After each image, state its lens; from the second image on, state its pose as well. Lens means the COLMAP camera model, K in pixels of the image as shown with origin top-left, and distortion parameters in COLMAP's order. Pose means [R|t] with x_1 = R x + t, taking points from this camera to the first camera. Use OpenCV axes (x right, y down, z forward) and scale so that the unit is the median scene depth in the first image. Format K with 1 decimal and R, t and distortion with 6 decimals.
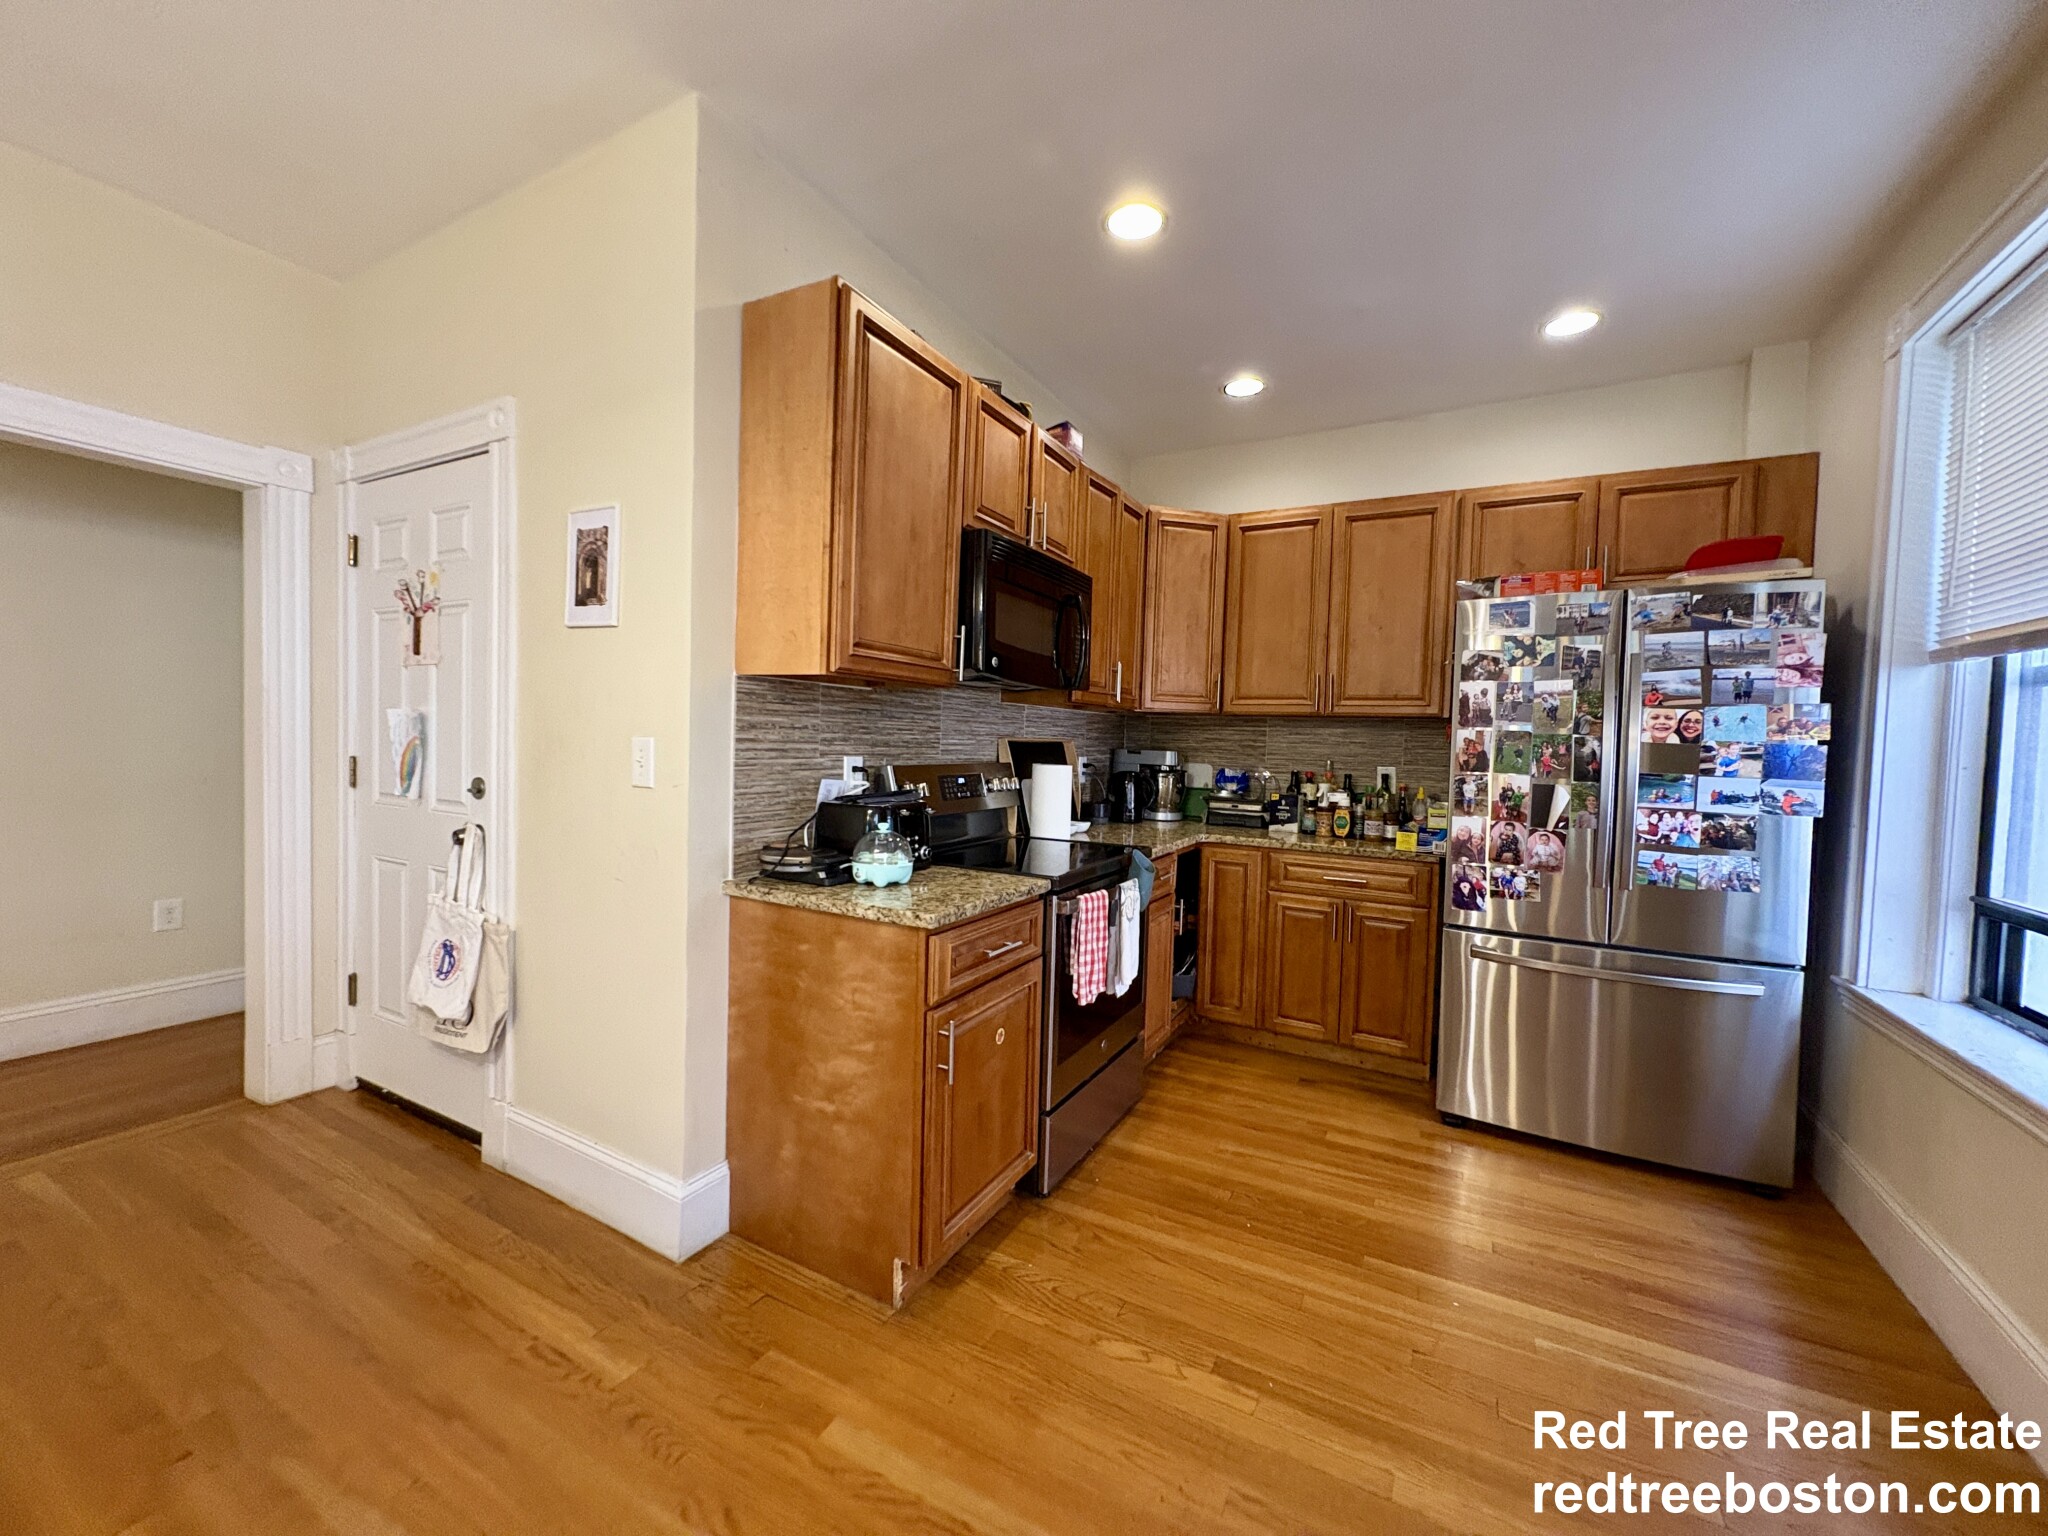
lens RADIAL K [[816.7, 0, 1024.4], [0, 816.7, 762.4], [0, 0, 1]] dist [0.000979, 0.000294]
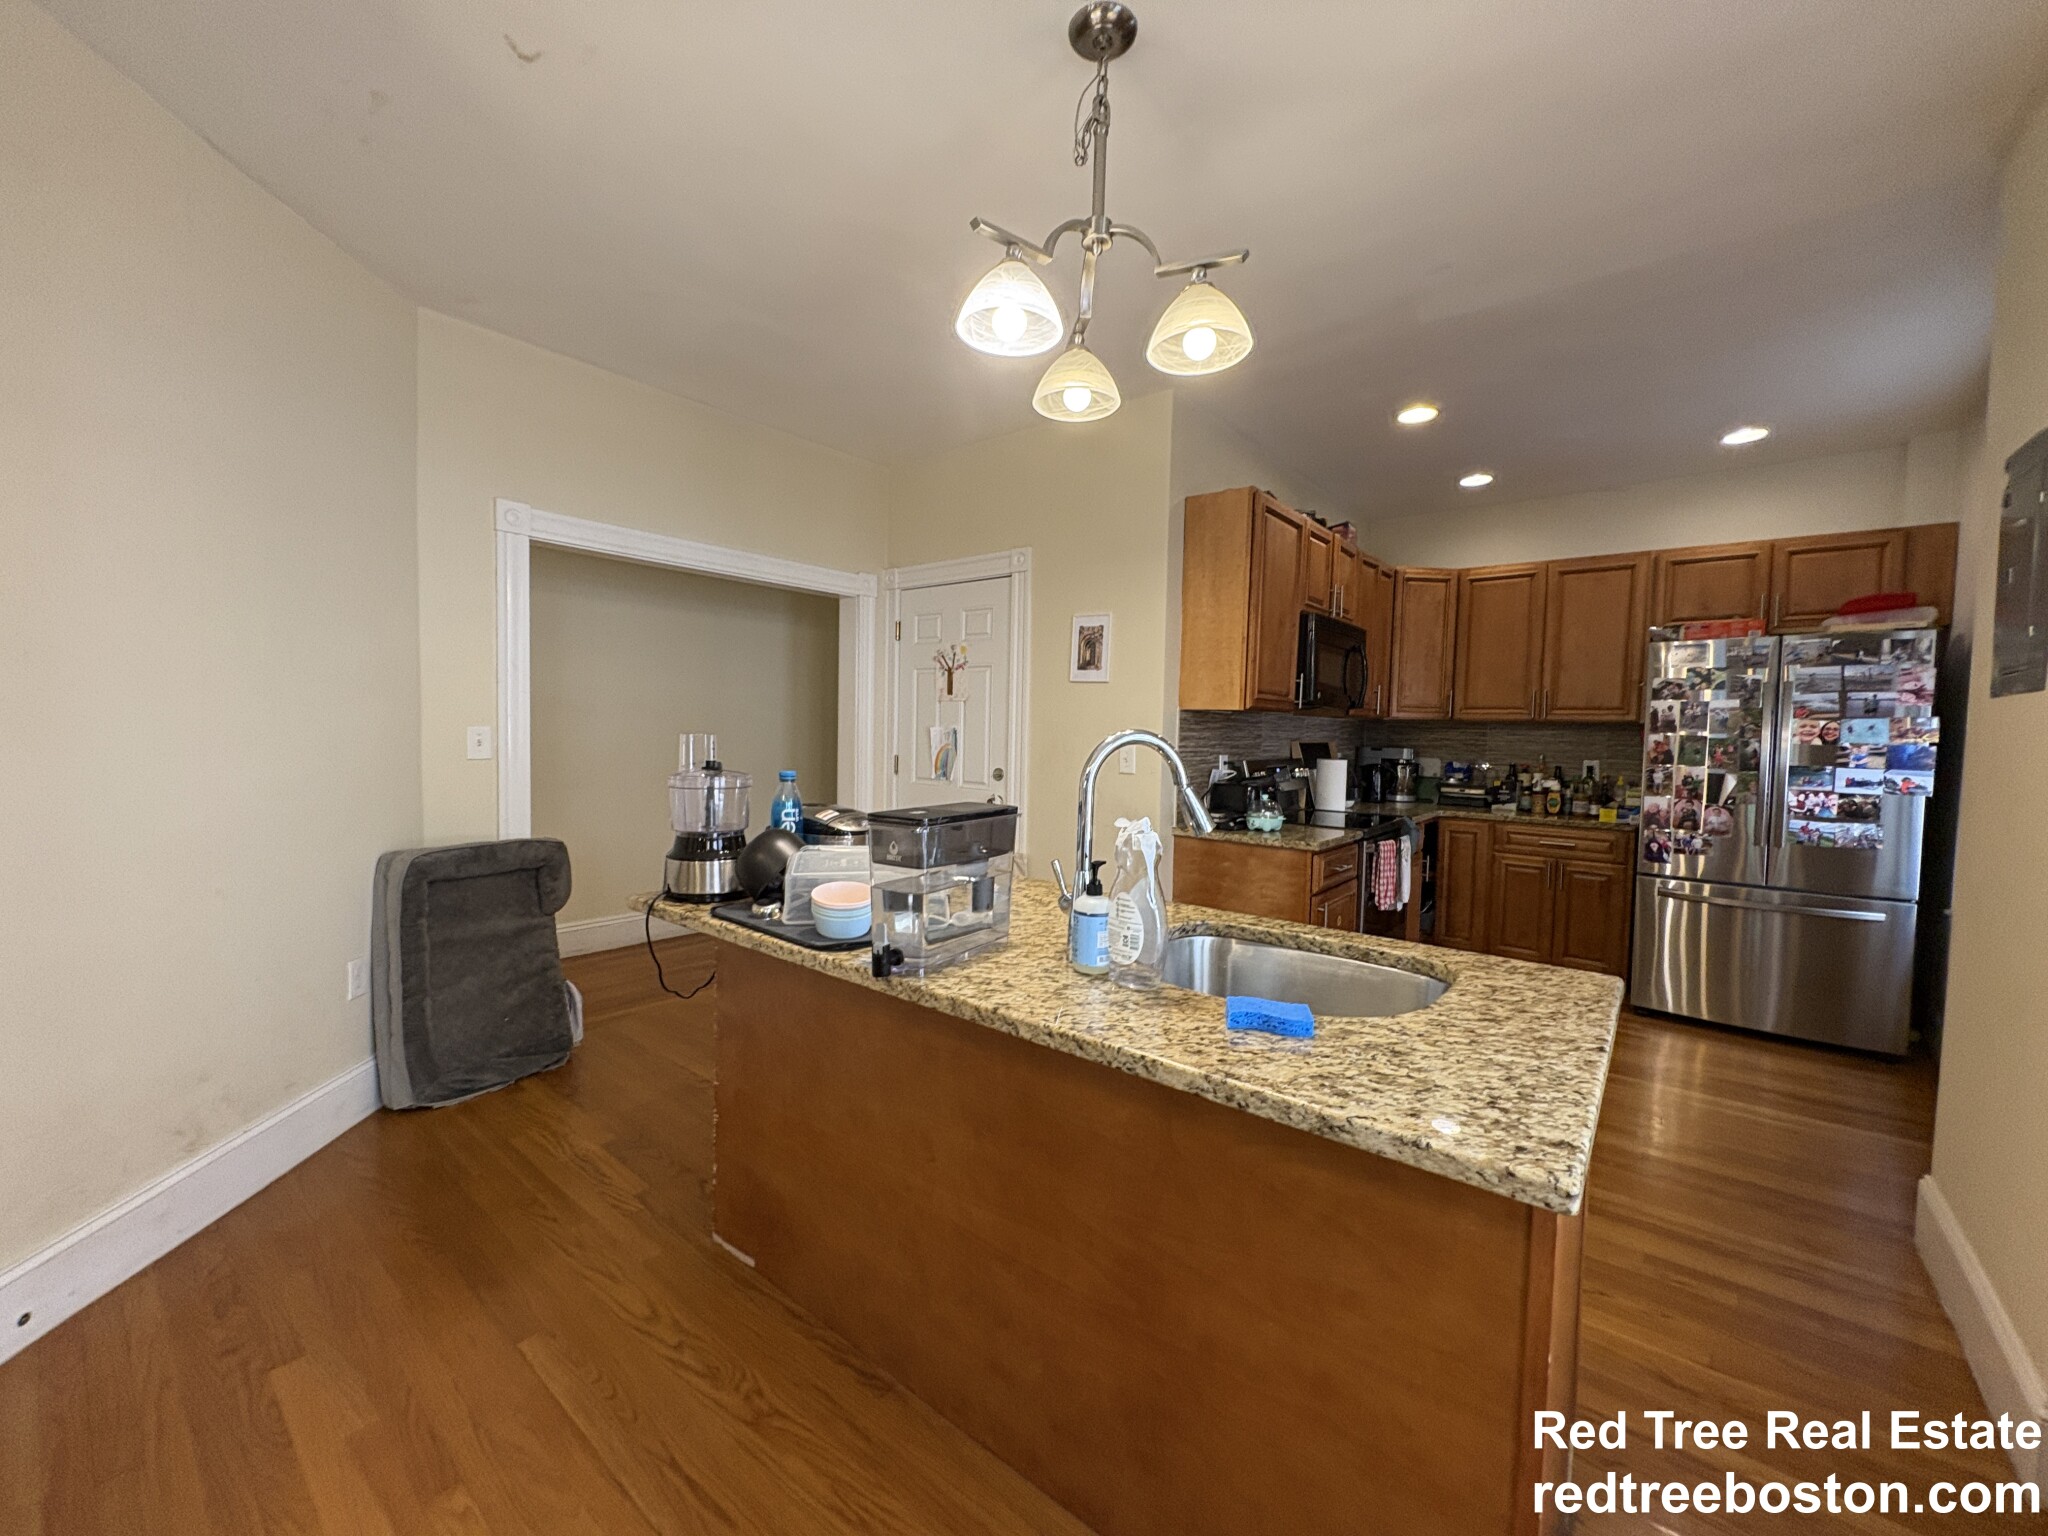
lens RADIAL K [[816.7, 0, 1021.0], [0, 816.7, 765.6], [0, 0, 1]] dist [0.000979, 0.000294]
pose [[0.982590, 0.000107, -0.185788, -0.279678], [0.002446, 0.999906, 0.013508, -0.008573], [0.185772, -0.013727, 0.982497, -0.603608]]
